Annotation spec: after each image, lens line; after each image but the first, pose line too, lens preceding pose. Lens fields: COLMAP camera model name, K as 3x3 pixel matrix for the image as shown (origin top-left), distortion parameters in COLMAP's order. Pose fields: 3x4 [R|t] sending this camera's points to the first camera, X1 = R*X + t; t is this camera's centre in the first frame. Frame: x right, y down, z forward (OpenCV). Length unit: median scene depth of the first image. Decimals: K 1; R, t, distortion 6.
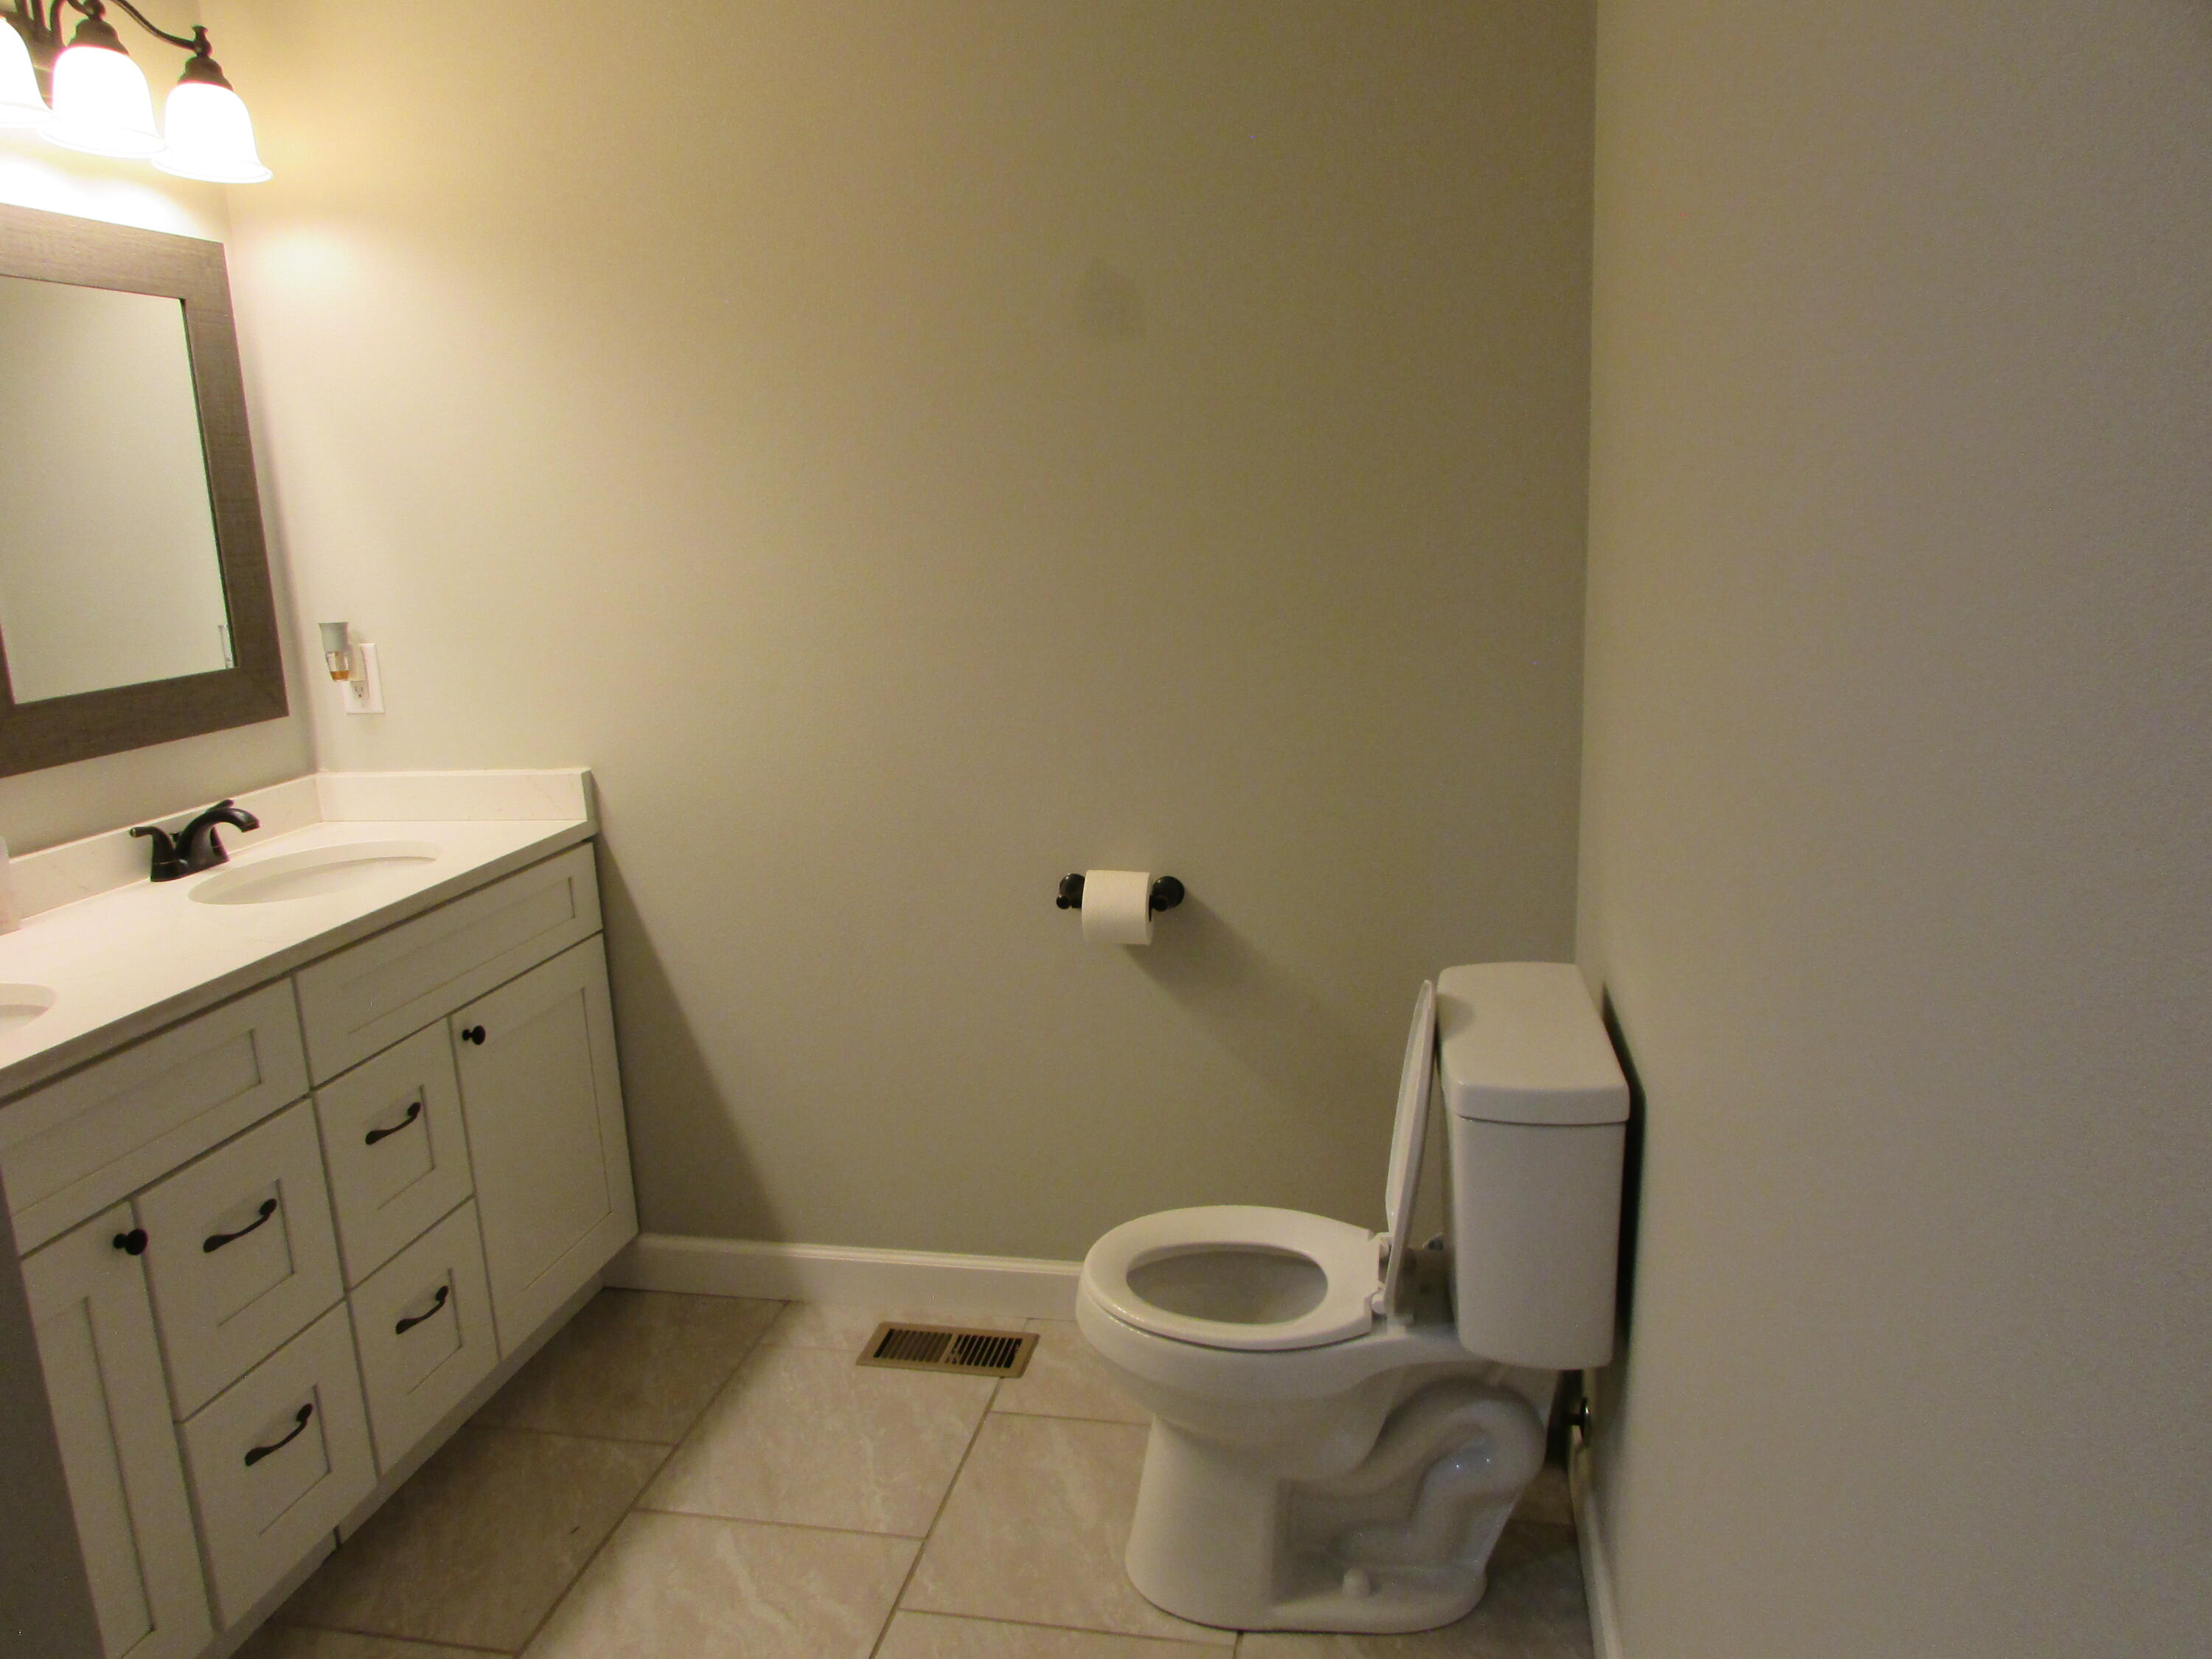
lens RADIAL K [[1570.2, 0, 1119.5], [0, 1570.2, 827.5], [0, 0, 1]] dist [-0.042923, 0.021842]
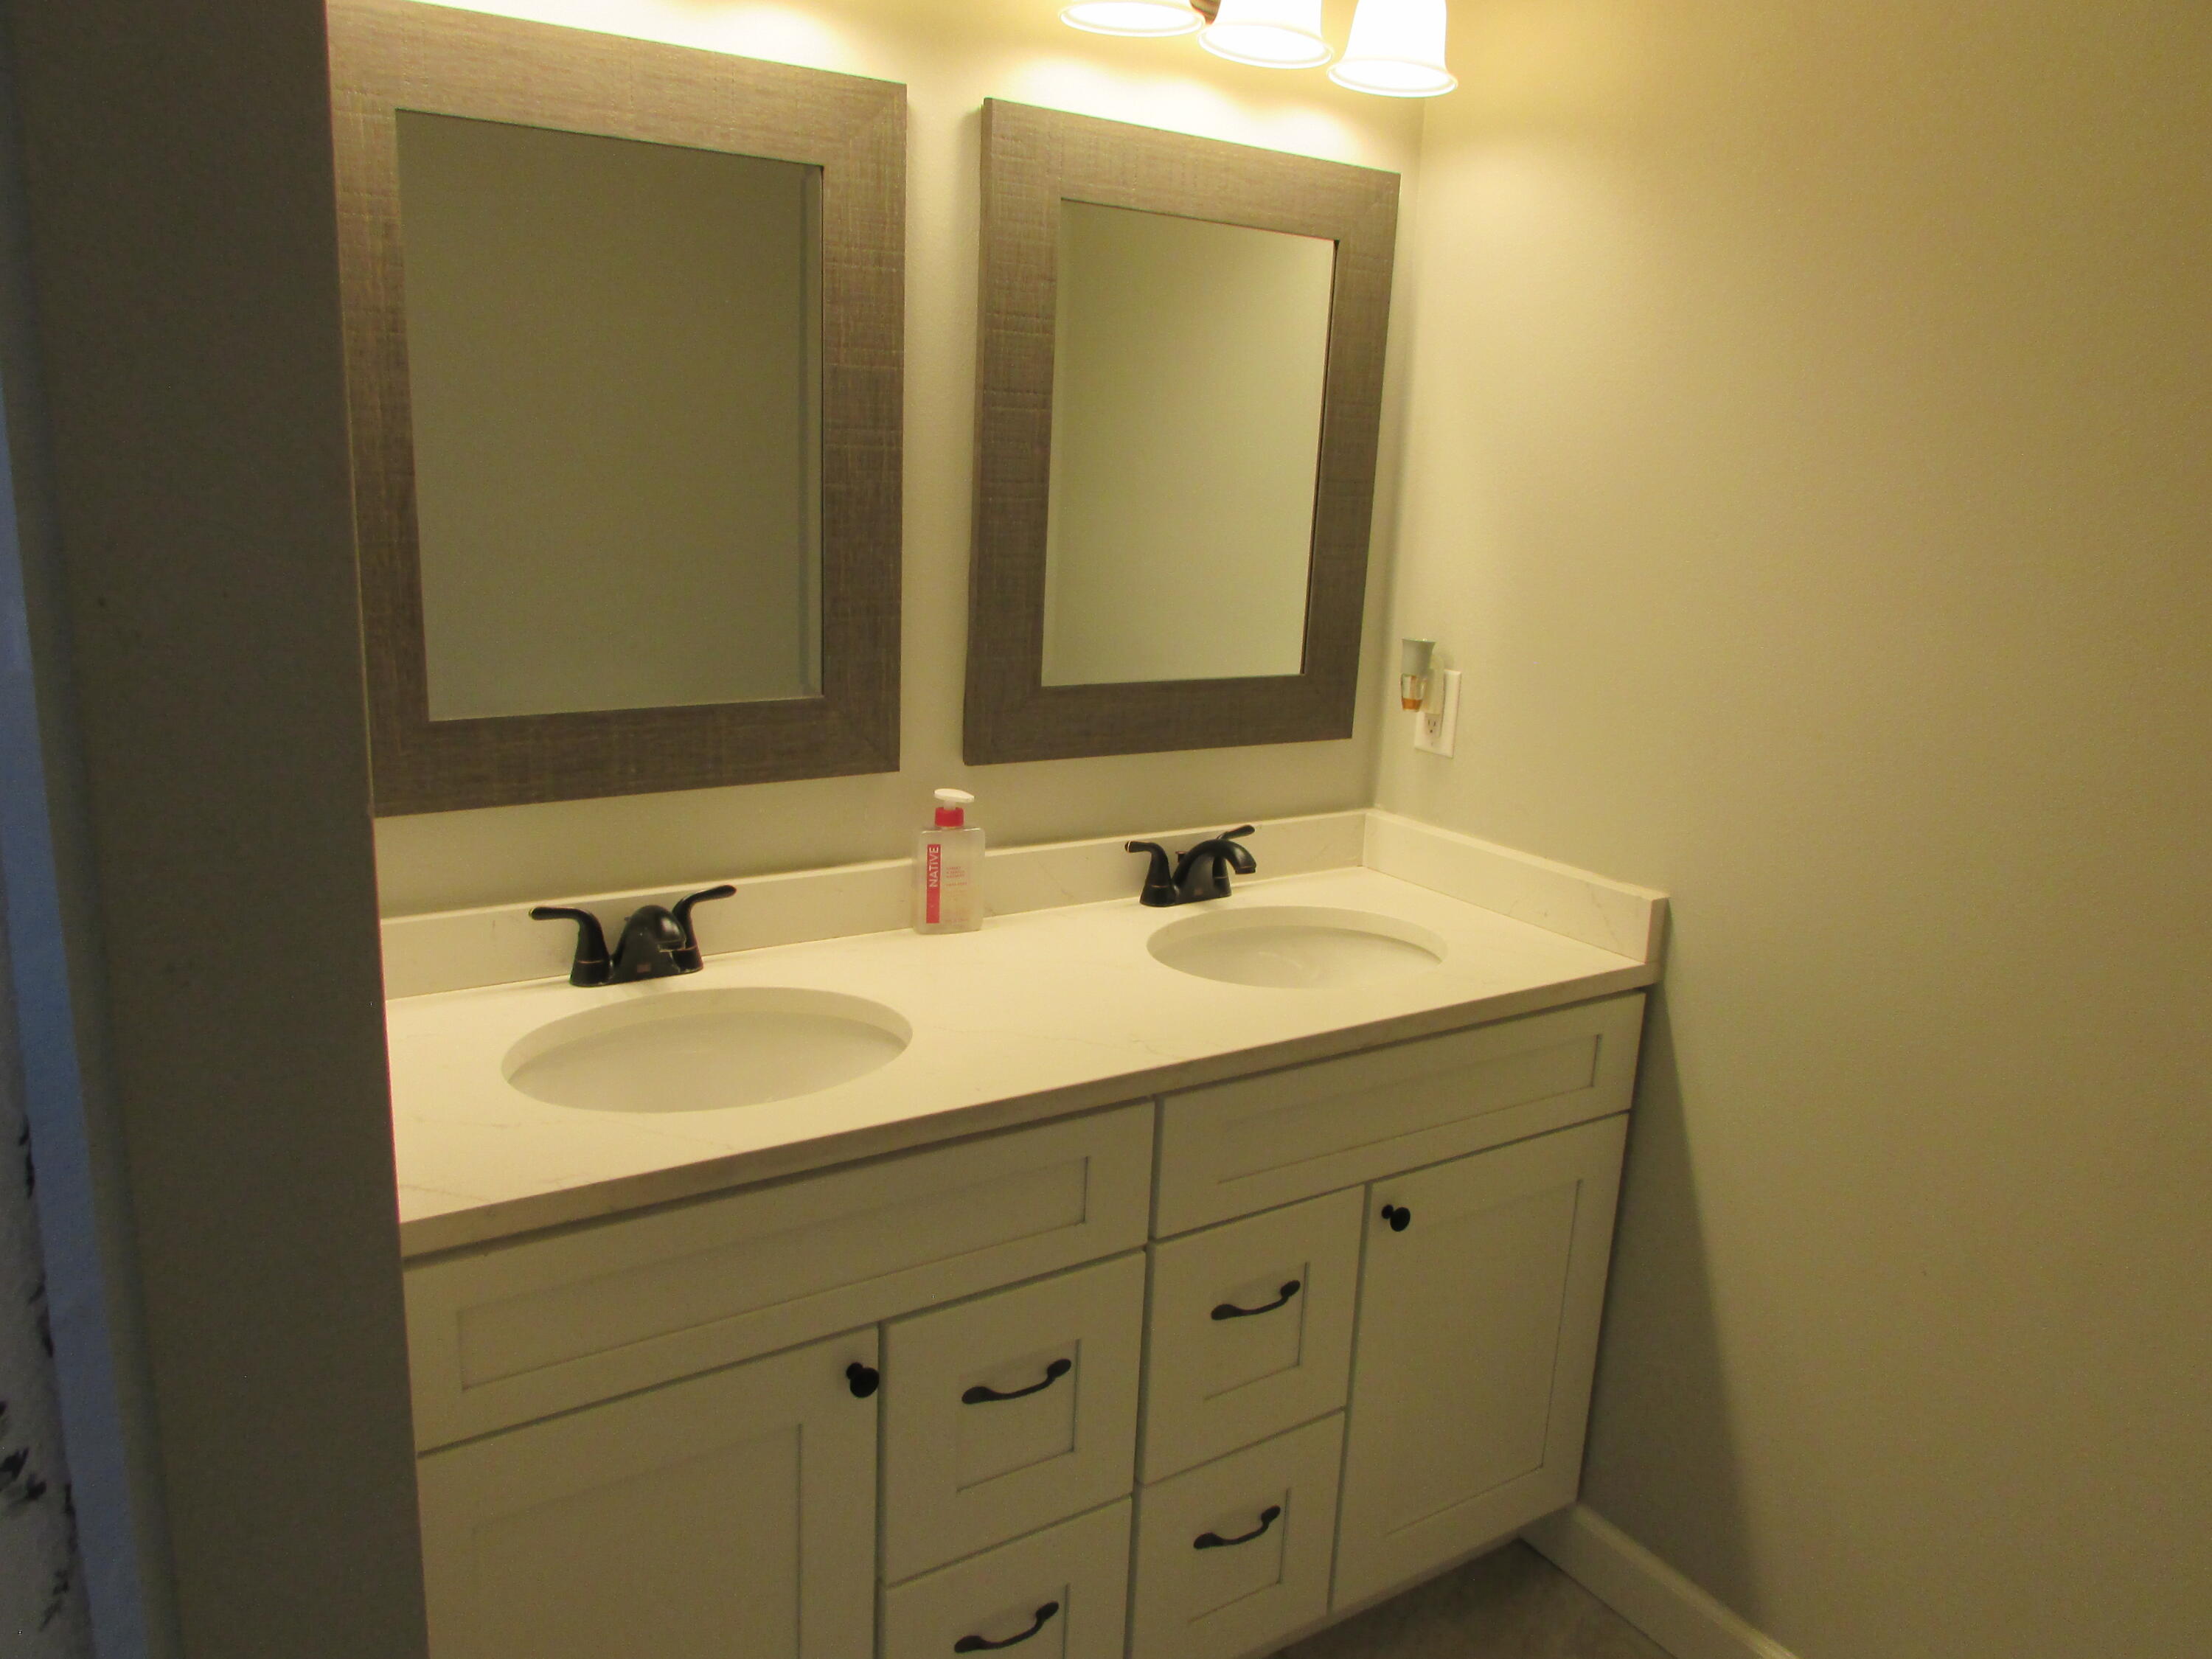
lens RADIAL K [[1570.2, 0, 1113.1], [0, 1570.2, 822.7], [0, 0, 1]] dist [-0.042923, 0.021842]
pose [[0.691830, 0.234197, -0.683025, -0.033639], [-0.227179, 0.968499, 0.101974, -0.090902], [0.685391, 0.084620, 0.723242, 0.318489]]
